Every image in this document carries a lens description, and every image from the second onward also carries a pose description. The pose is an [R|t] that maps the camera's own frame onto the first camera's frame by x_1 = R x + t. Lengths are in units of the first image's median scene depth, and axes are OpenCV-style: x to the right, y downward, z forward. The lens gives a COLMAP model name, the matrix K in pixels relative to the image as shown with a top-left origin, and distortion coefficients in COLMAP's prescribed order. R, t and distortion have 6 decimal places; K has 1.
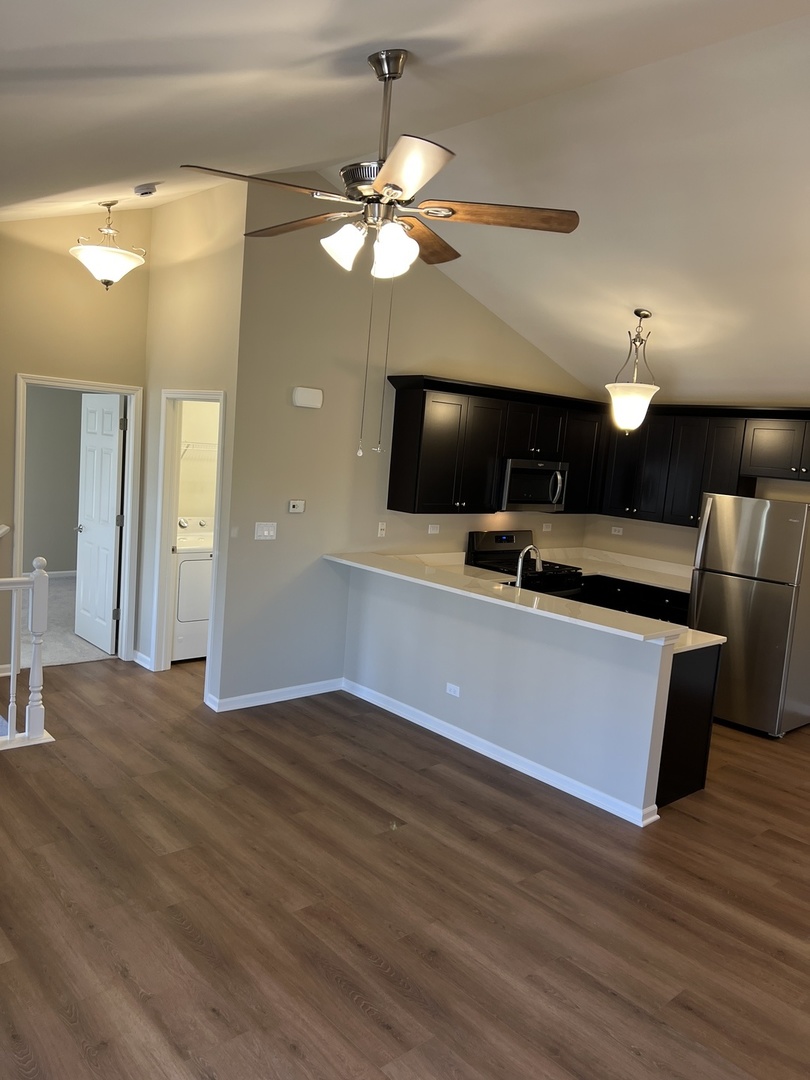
lens RADIAL K [[816.1, 0, 404.1], [0, 816.1, 547.6], [0, 0, 1]] dist [0.070396, -0.078432]
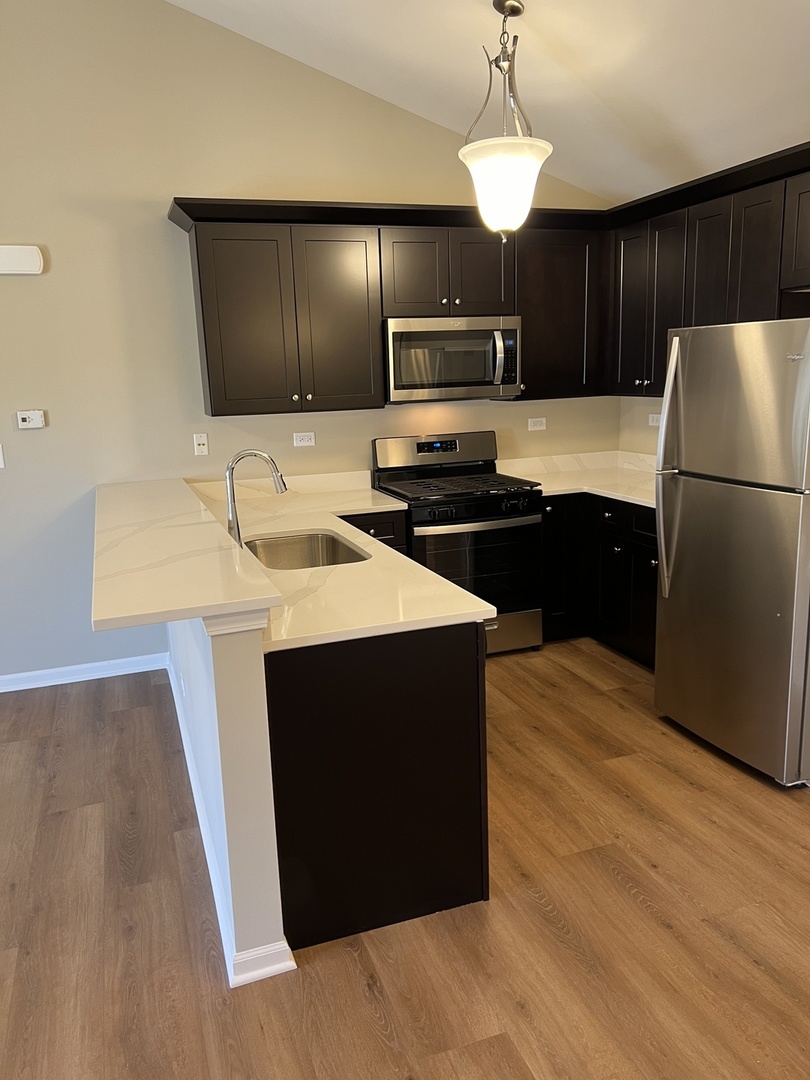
lens RADIAL K [[821.7, 0, 399.3], [0, 821.7, 556.5], [0, 0, 1]] dist [0.015317, 0.000984]
pose [[0.916836, -0.023541, -0.398570, 0.518165], [0.058106, 0.995499, 0.074865, 0.038978], [0.395014, -0.091798, 0.914077, 0.527558]]
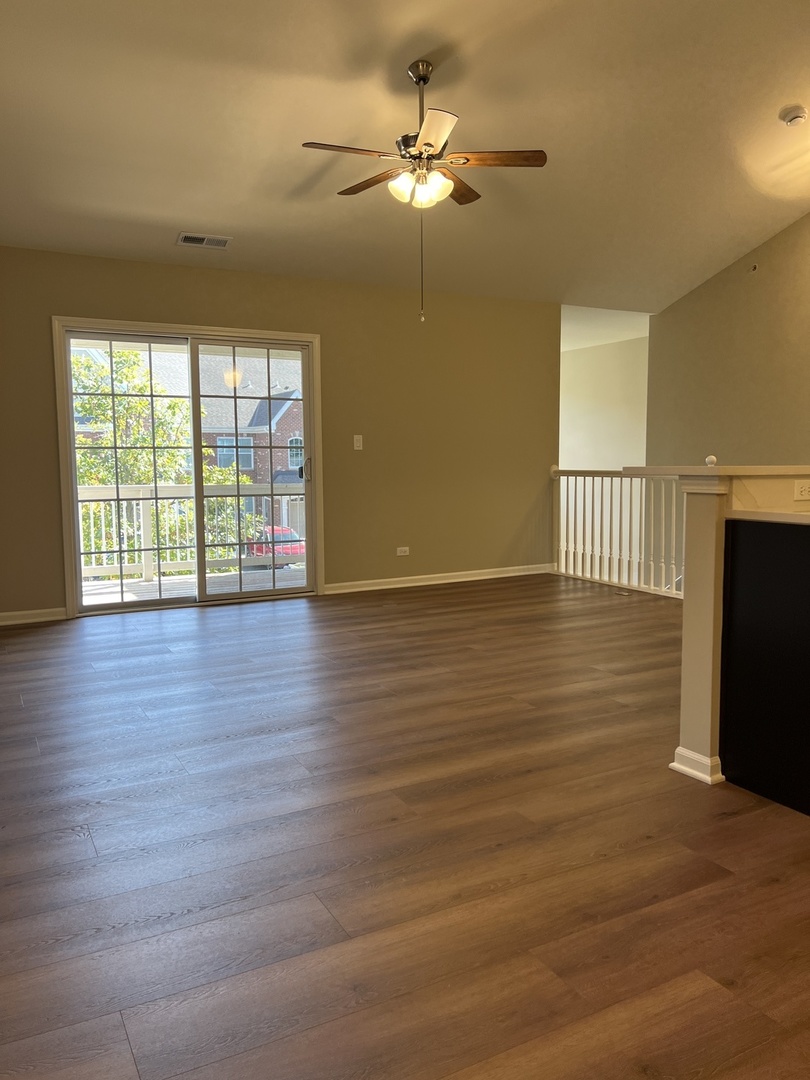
lens RADIAL K [[798.2, 0, 405.0], [0, 798.2, 540.0], [0, 0, 1]] dist [0.002894, -0.000508]
pose [[-0.235878, 0.024552, -0.971473, 0.847605], [-0.135452, 0.989091, 0.057885, 0.128858], [0.962296, 0.145242, -0.229979, 0.801458]]
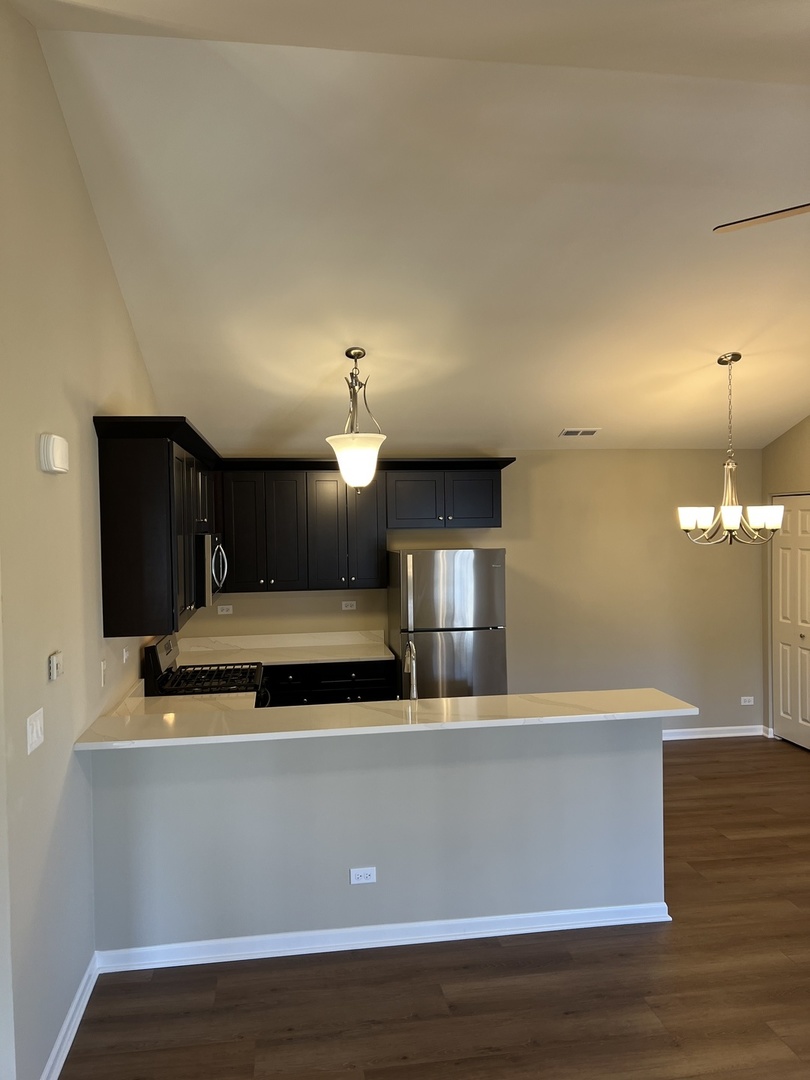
lens RADIAL K [[816.1, 0, 404.1], [0, 816.1, 547.6], [0, 0, 1]] dist [0.070396, -0.078432]
pose [[0.542266, -0.116161, 0.832138, -0.504091], [0.164538, 0.985902, 0.030404, -0.121499], [-0.823938, 0.120432, 0.553734, 0.604660]]
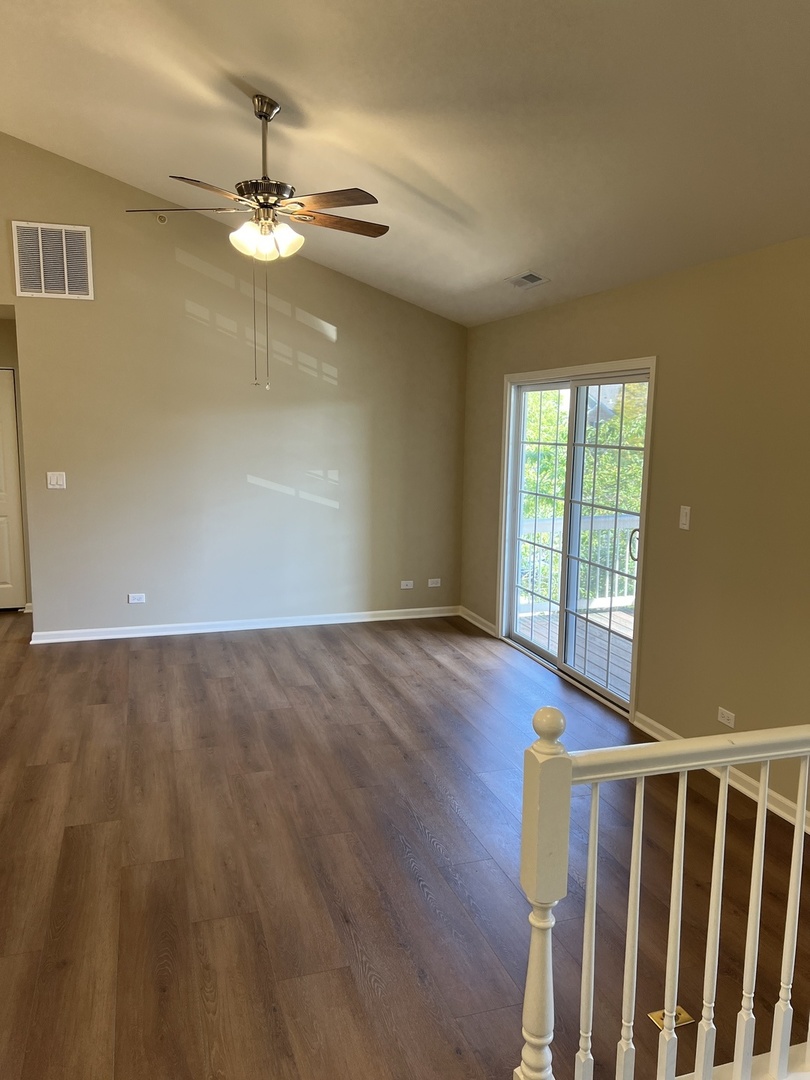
lens RADIAL K [[816.1, 0, 404.1], [0, 816.1, 547.6], [0, 0, 1]] dist [0.070396, -0.078432]
pose [[-0.910786, -0.147357, 0.385688, -0.493373], [-0.029629, 0.955060, 0.294927, -0.158559], [-0.411815, 0.257188, -0.874222, 1.277732]]
